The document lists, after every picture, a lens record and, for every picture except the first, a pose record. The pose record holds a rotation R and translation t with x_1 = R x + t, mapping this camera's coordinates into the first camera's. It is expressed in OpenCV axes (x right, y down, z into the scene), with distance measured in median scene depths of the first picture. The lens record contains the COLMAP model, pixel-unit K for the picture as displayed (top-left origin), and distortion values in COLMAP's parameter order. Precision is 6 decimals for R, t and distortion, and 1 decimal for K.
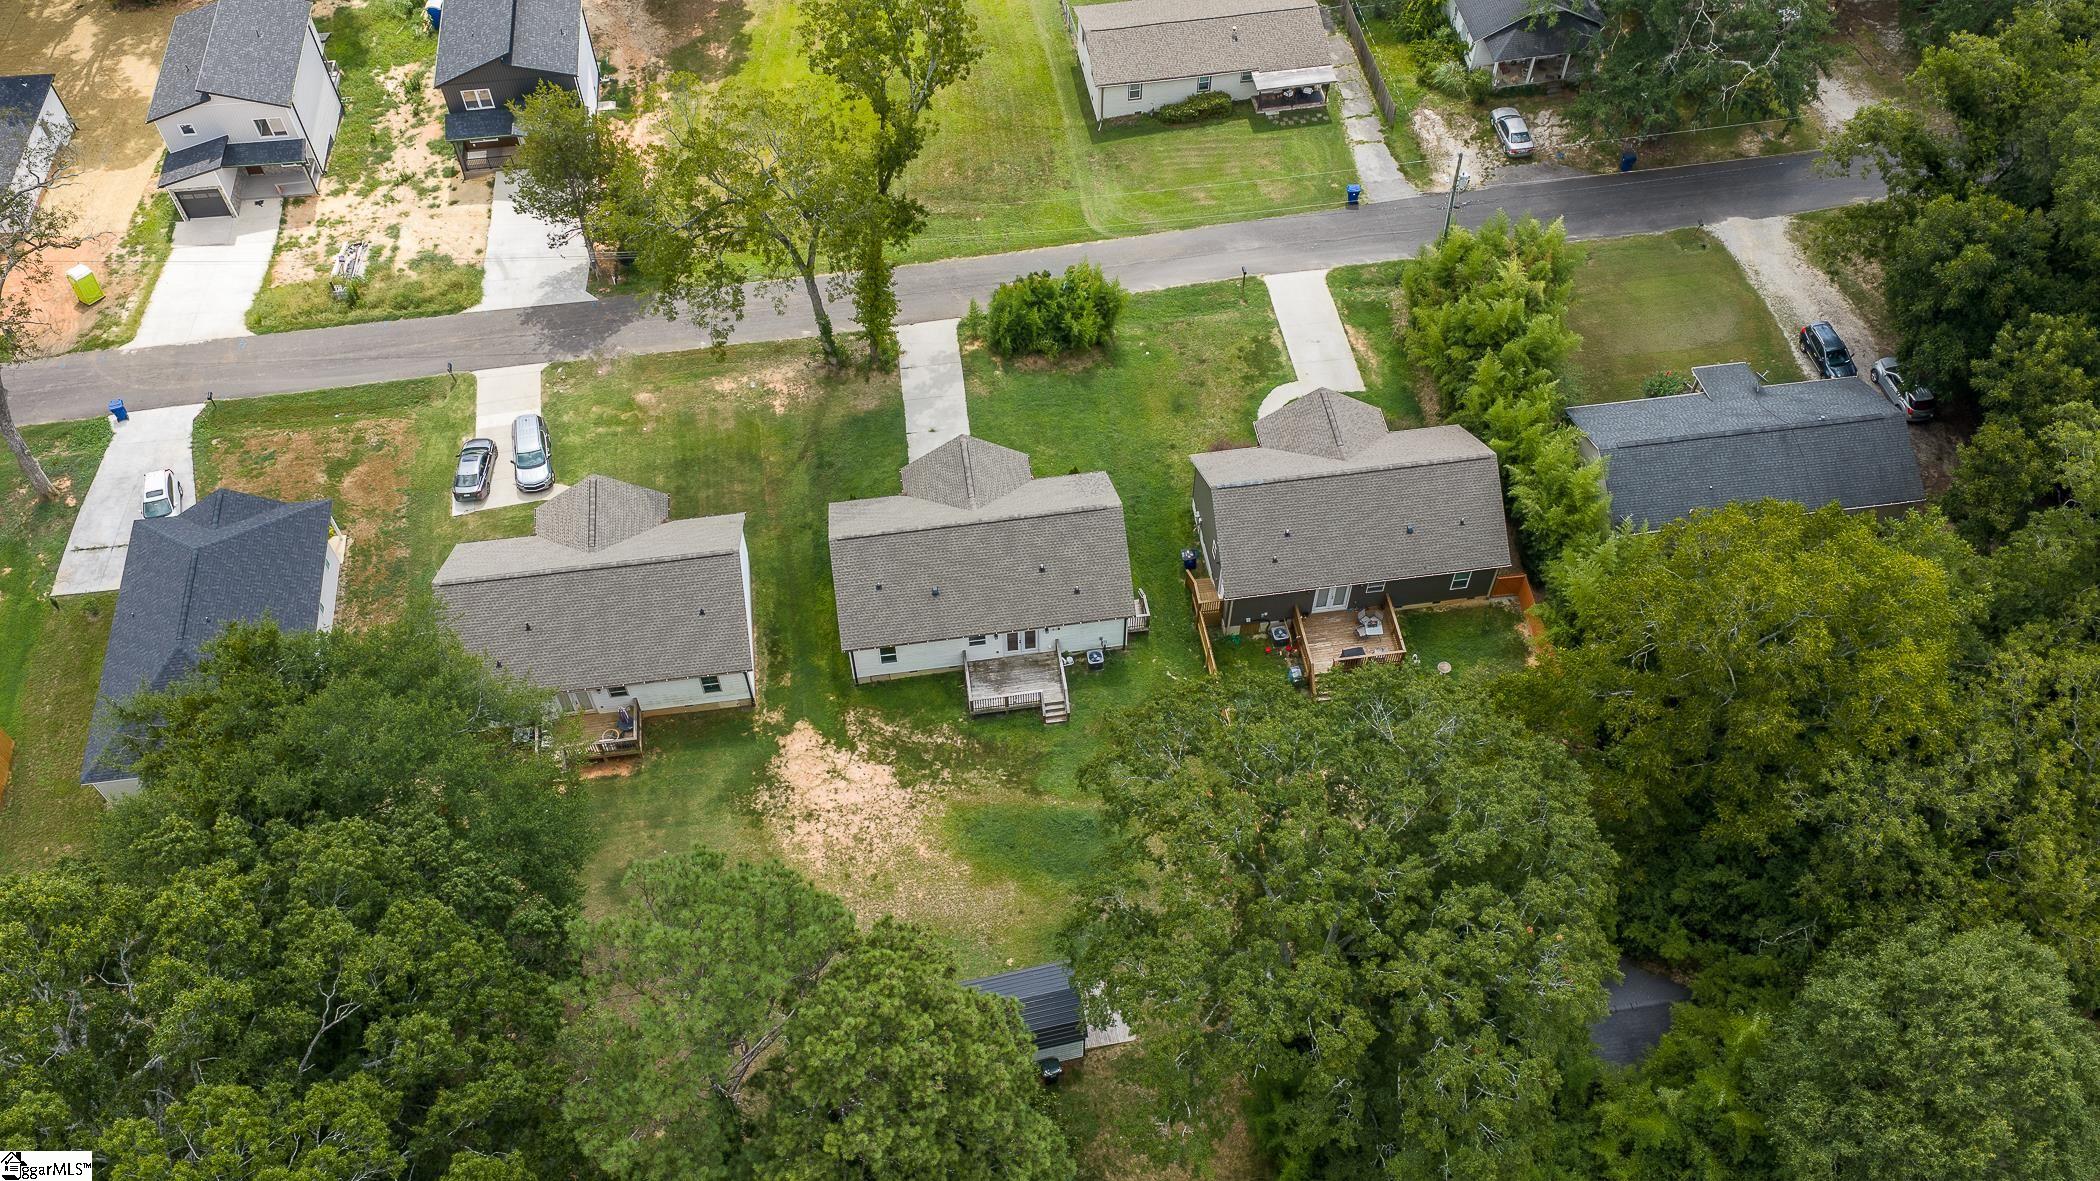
lens RADIAL K [[1742.2, 0, 1054.8], [0, 1742.2, 596.9], [0, 0, 1]] dist [0.033863, -0.069679]
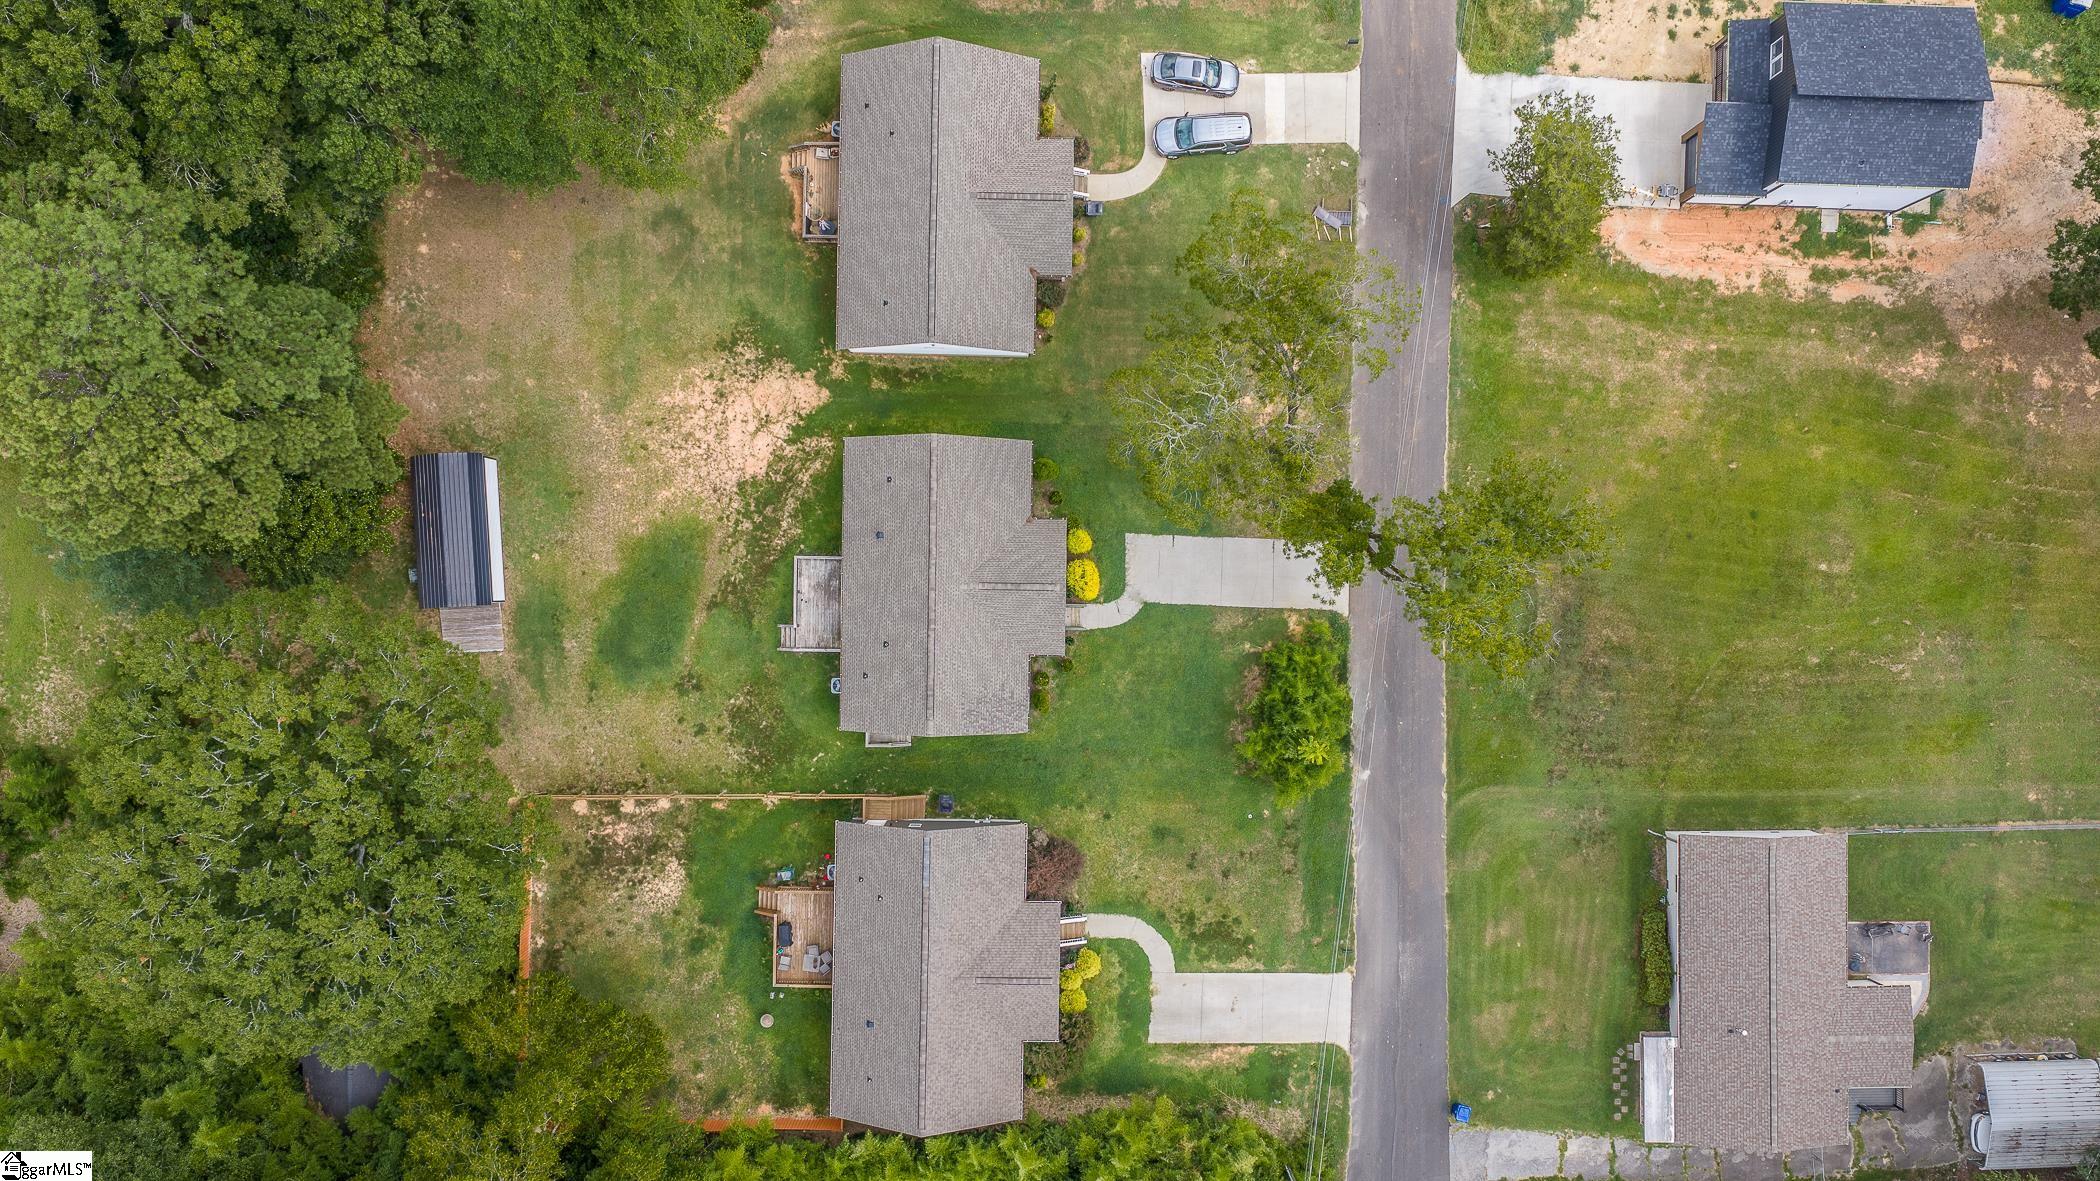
lens RADIAL K [[1742.2, 0, 1054.8], [0, 1742.2, 596.9], [0, 0, 1]] dist [0.033863, -0.069679]
pose [[-0.159281, 0.987218, 0.005537, -0.053427], [-0.800513, -0.132436, 0.584499, -0.652028], [0.577761, 0.088667, 0.811375, 0.243575]]
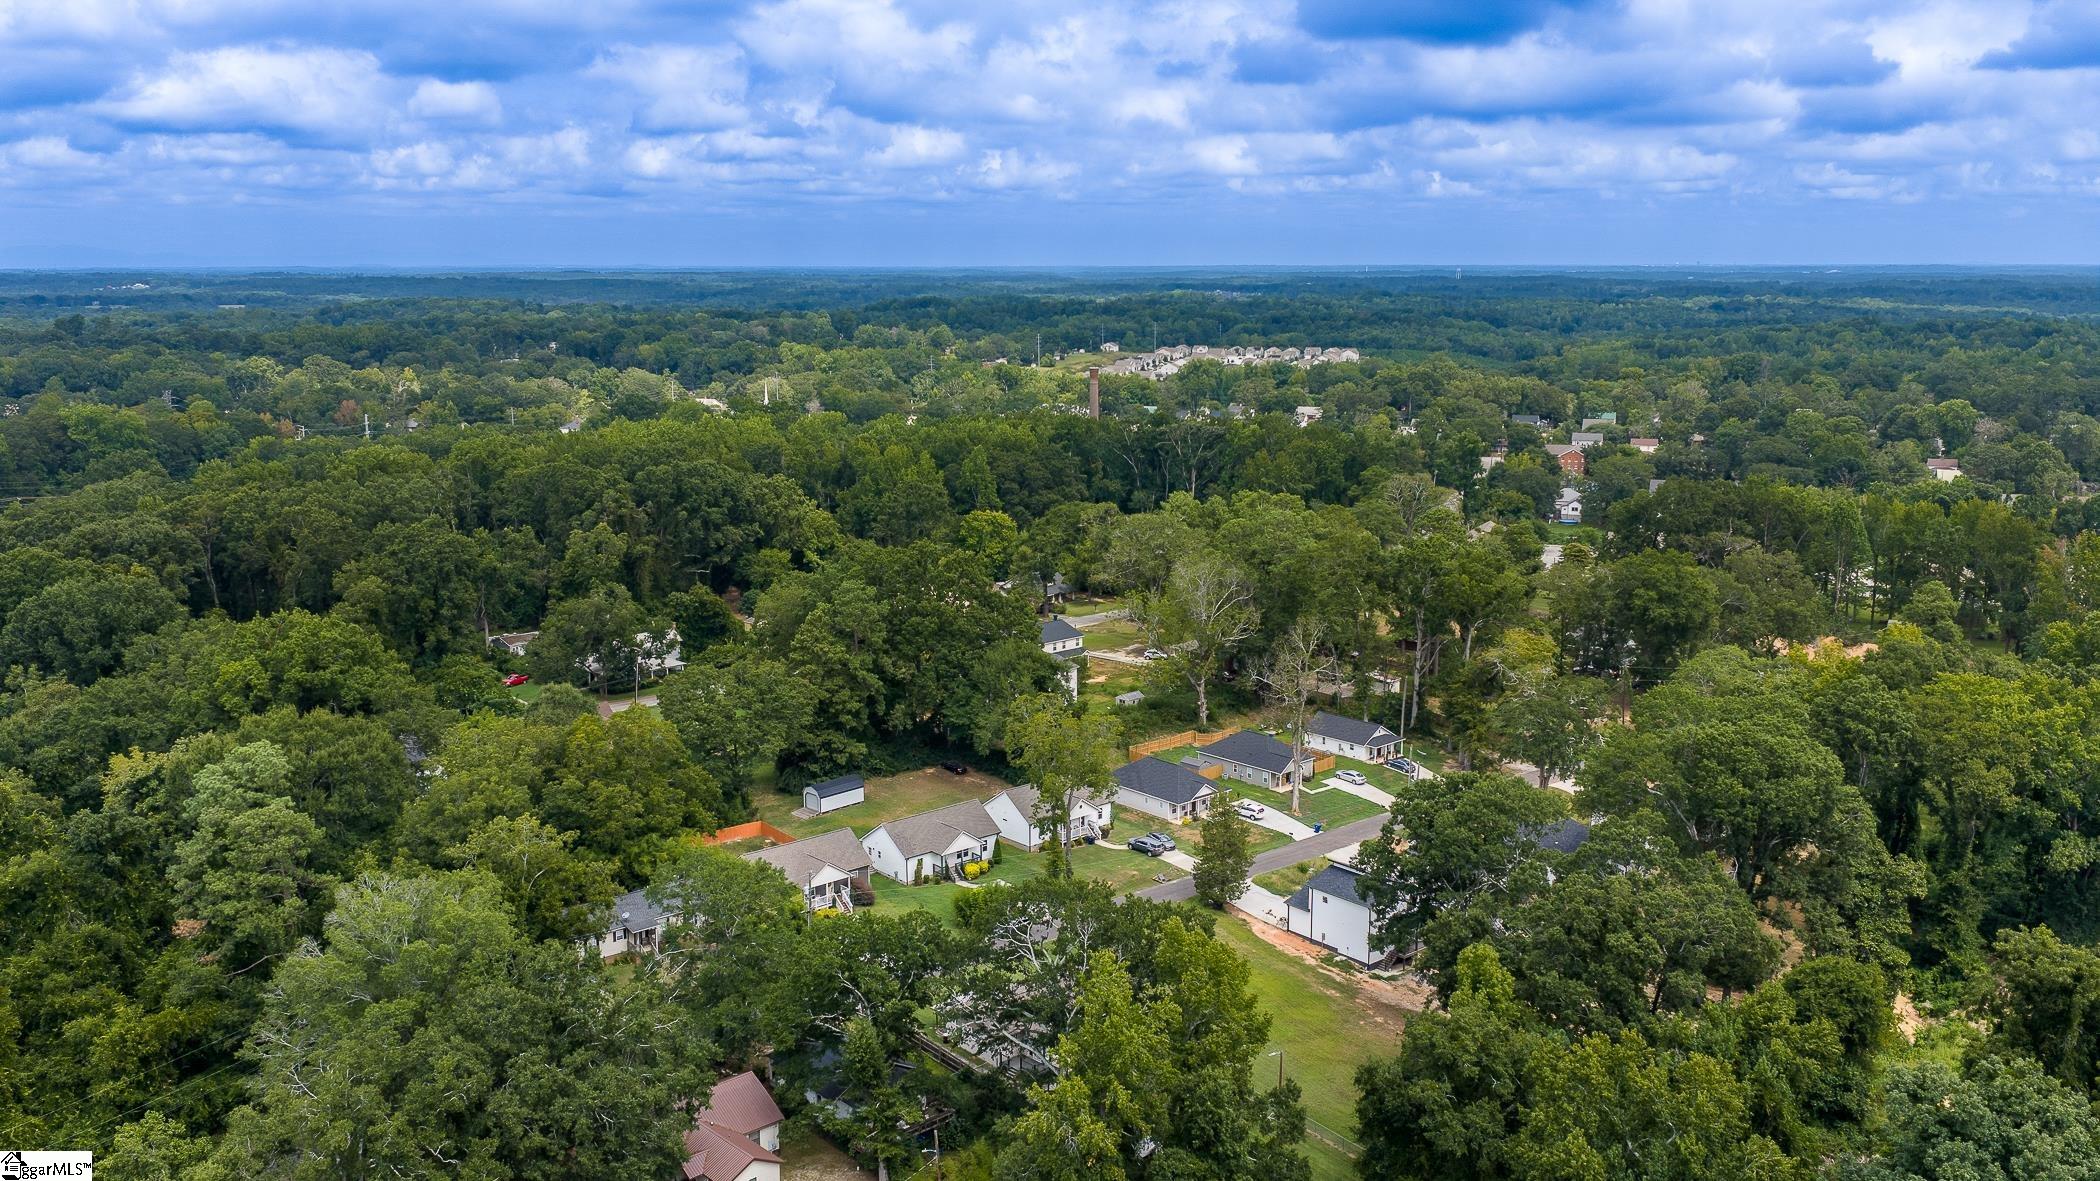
lens RADIAL K [[1742.2, 0, 1054.8], [0, 1742.2, 596.9], [0, 0, 1]] dist [0.033863, -0.069679]
pose [[-0.839281, 0.106453, -0.533175, 1.055133], [-0.436957, 0.451484, 0.777966, -2.108086], [0.323537, 0.885906, -0.332407, 1.561716]]
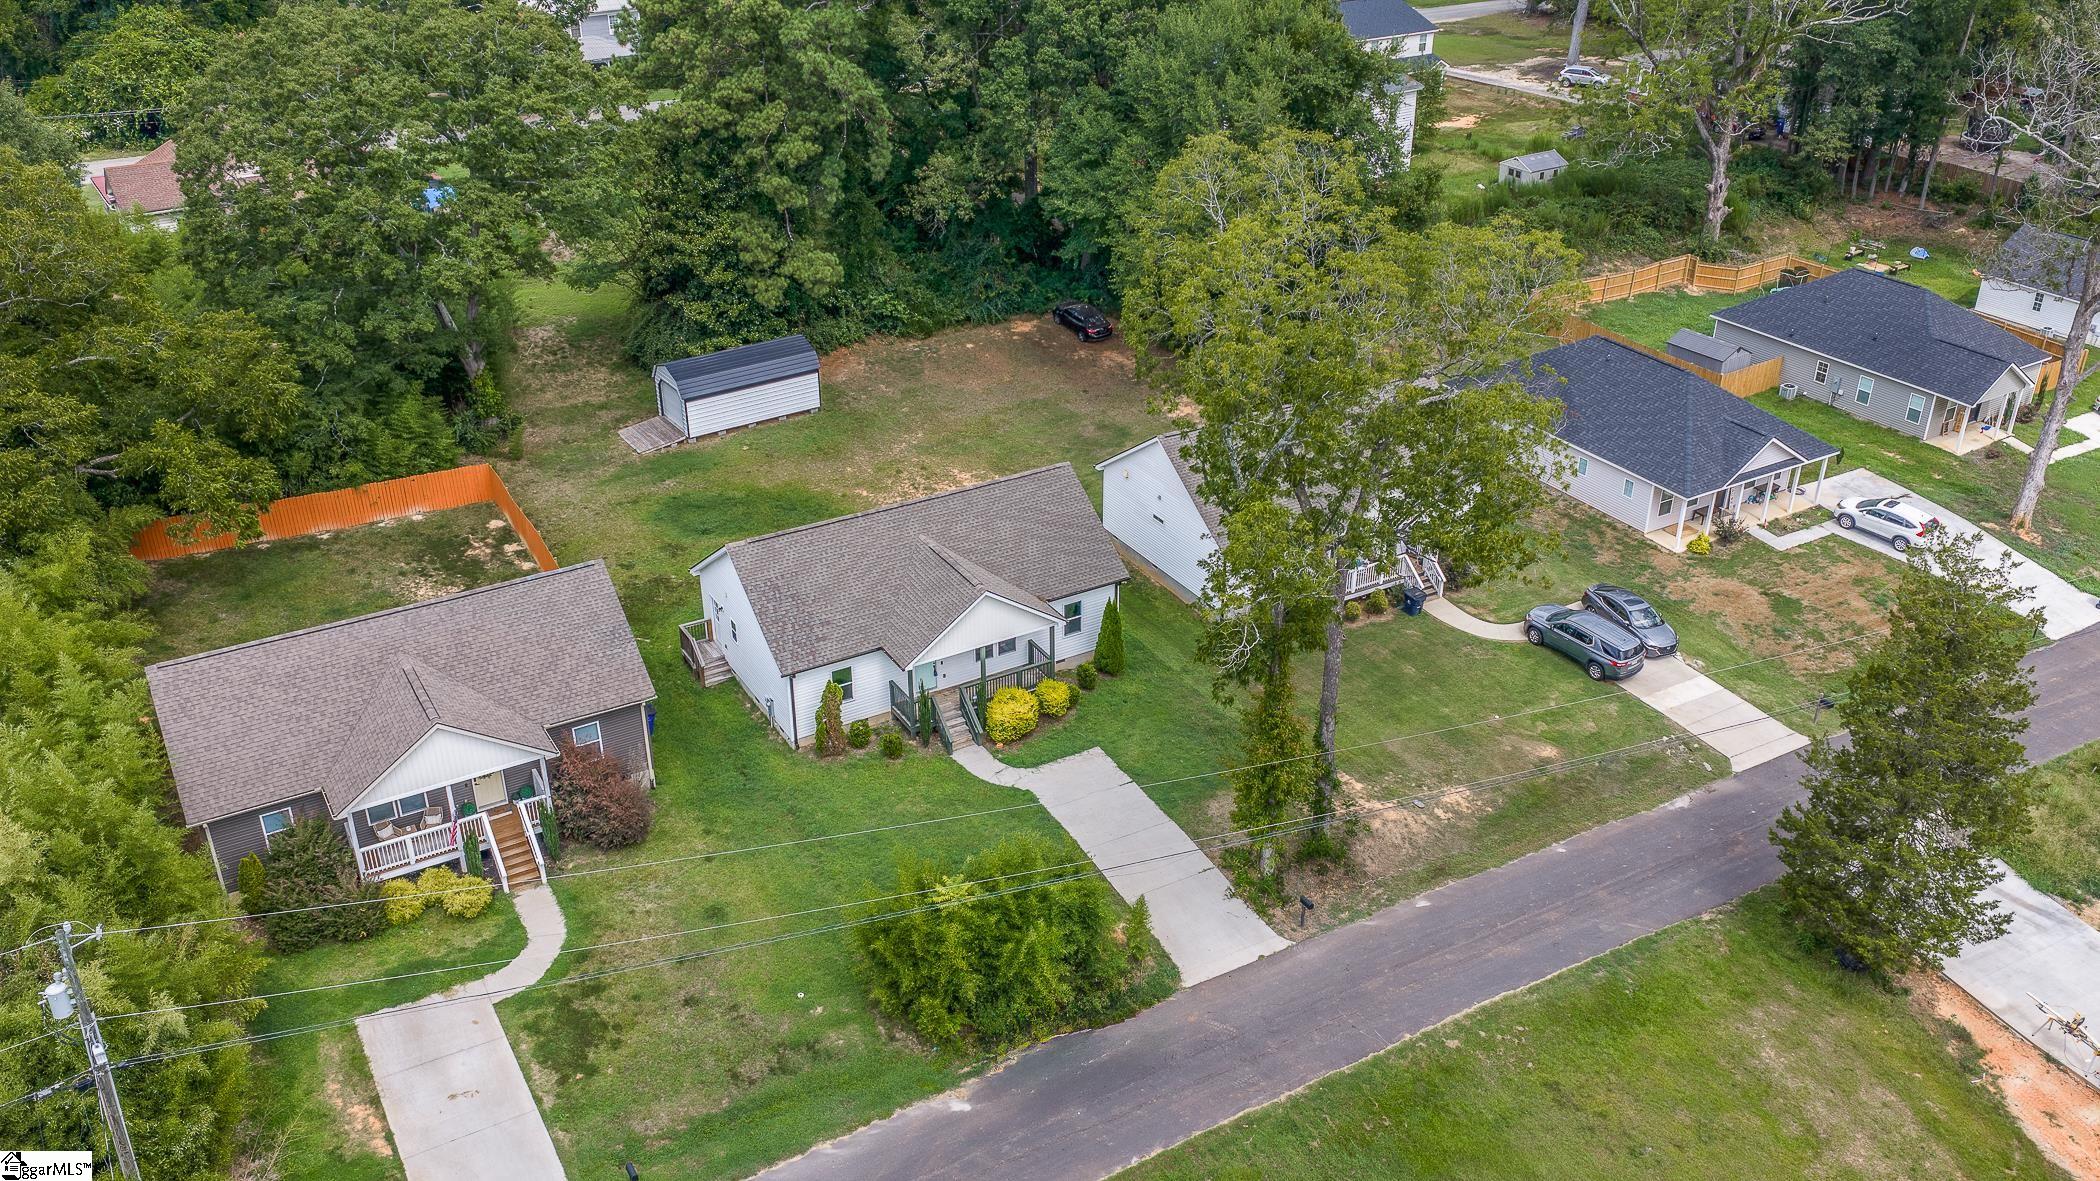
lens RADIAL K [[1742.2, 0, 1054.8], [0, 1742.2, 596.9], [0, 0, 1]] dist [0.033863, -0.069679]
pose [[-0.926068, 0.181225, -0.330991, 0.153061], [-0.303725, 0.162562, 0.938789, -0.764555], [0.223938, 0.969913, -0.095501, 1.099082]]
